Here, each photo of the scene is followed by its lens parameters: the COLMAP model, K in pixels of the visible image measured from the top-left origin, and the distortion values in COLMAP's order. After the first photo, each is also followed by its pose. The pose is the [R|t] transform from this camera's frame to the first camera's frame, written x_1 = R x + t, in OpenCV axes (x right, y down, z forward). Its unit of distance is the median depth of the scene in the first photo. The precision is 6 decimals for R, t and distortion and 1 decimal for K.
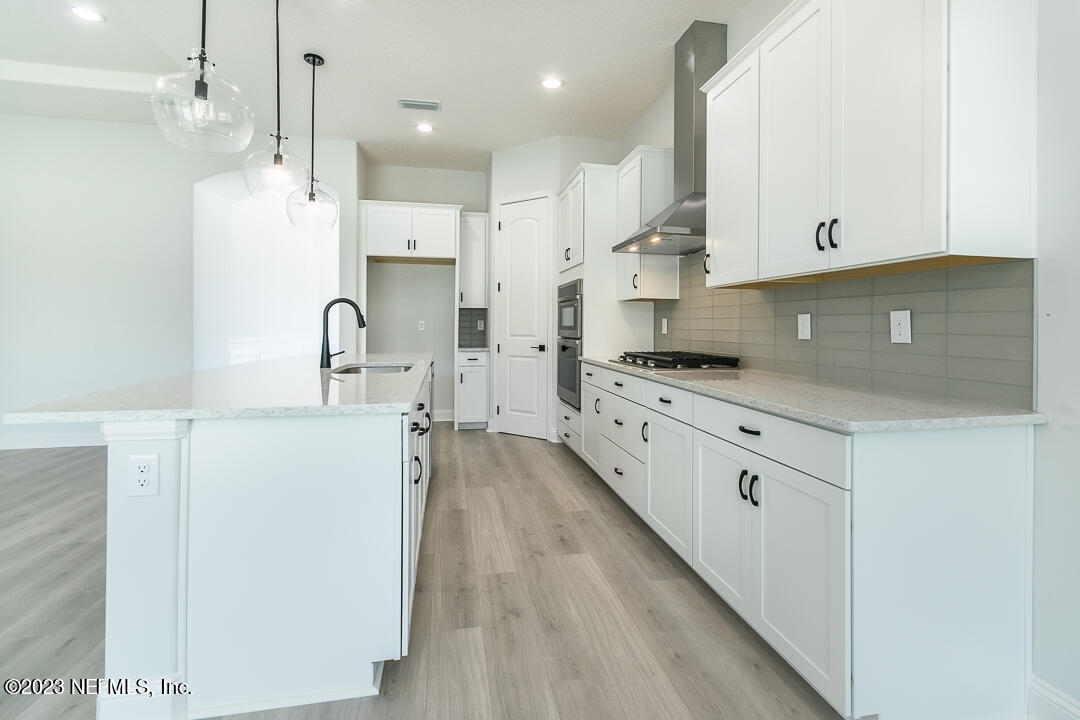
lens RADIAL K [[485.9, 0, 539.6], [0, 485.9, 325.2], [0, 0, 1]] dist [0.000811, -0.000256]
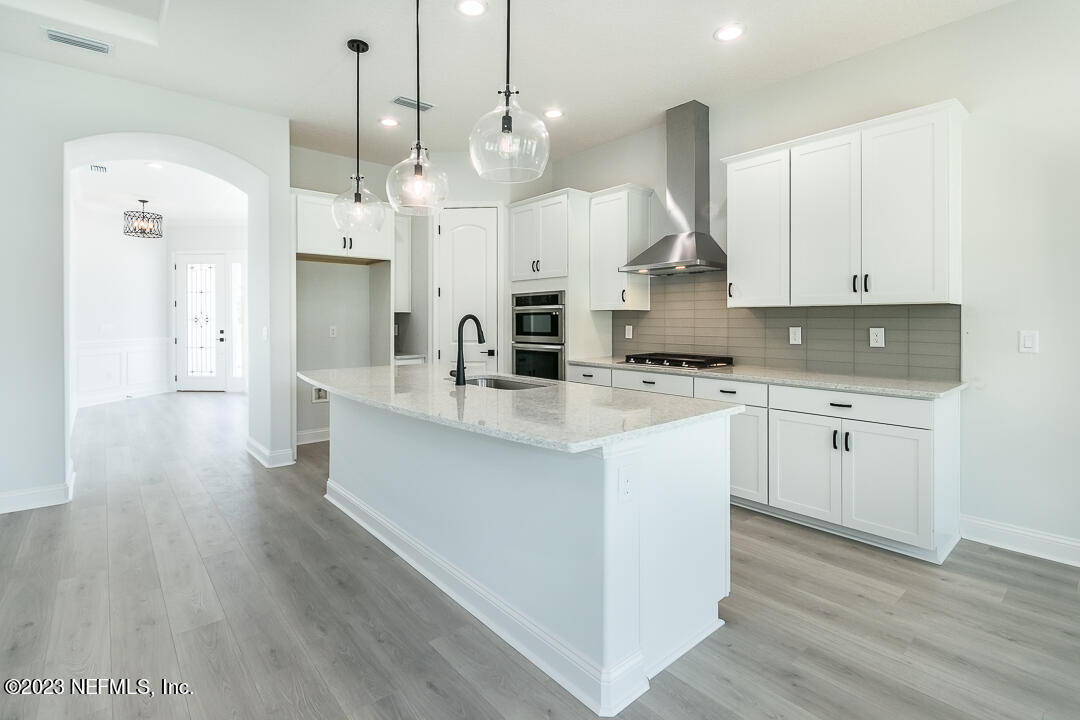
lens RADIAL K [[511.2, 0, 526.6], [0, 511.2, 320.8], [0, 0, 1]] dist [-0.002953, -0.000584]
pose [[0.876043, -0.007323, 0.482177, -0.652169], [0.004921, 0.999968, 0.006246, -0.039198], [-0.482207, -0.003099, 0.876052, 0.013350]]
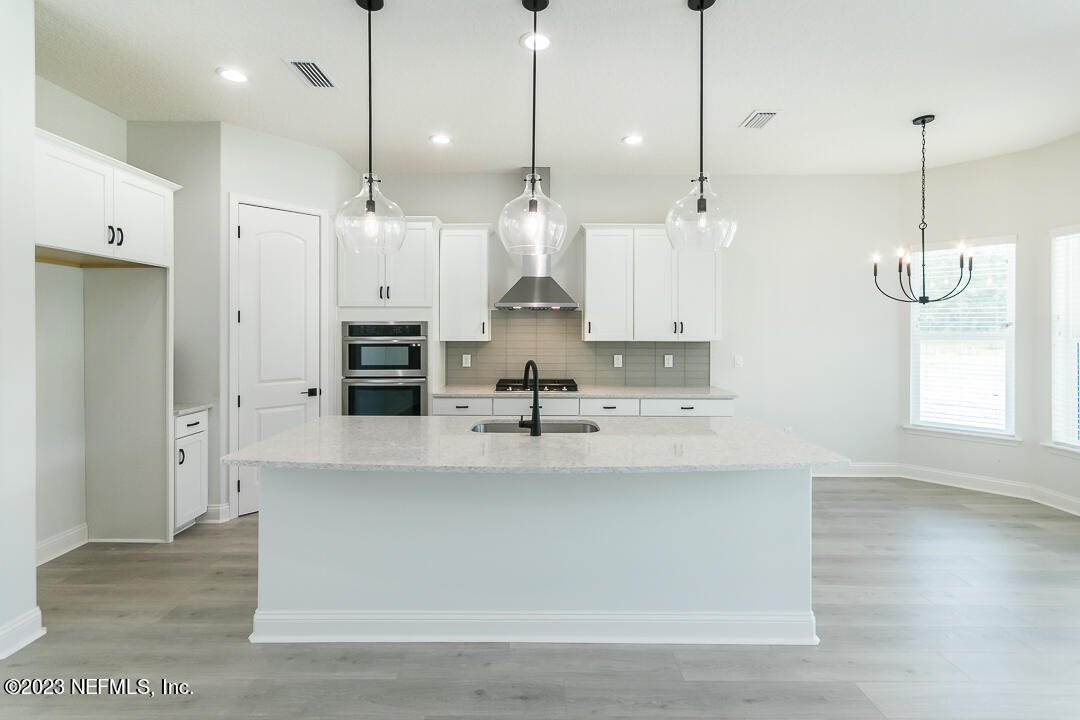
lens RADIAL K [[487.7, 0, 543.2], [0, 487.7, 331.0], [0, 0, 1]] dist [0.002389, 0.000257]
pose [[0.190992, -0.006946, 0.981567, -1.083661], [-0.002966, 0.999966, 0.007653, -0.097196], [-0.981587, -0.004373, 0.190965, 0.634320]]
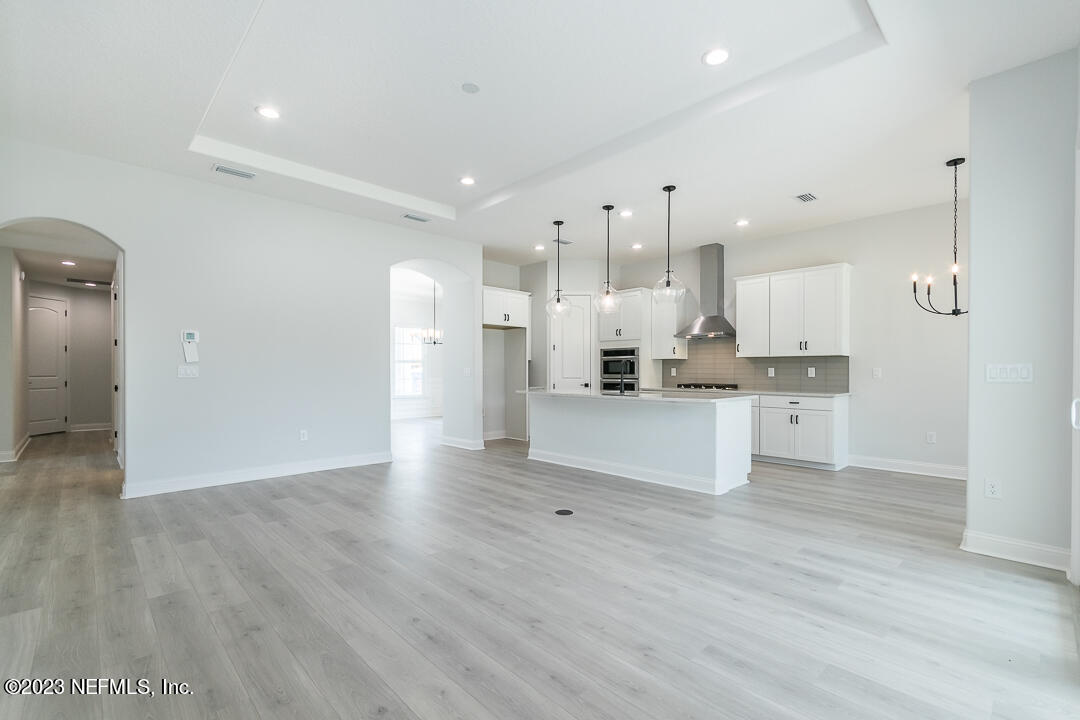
lens RADIAL K [[479.9, 0, 542.9], [0, 479.9, 373.2], [0, 0, 1]] dist [-0.000963, -0.000075]
pose [[0.840480, -0.007215, 0.541795, -1.465185], [0.002509, 0.999952, 0.009424, -0.014632], [-0.541837, -0.006562, 0.840458, -0.446692]]
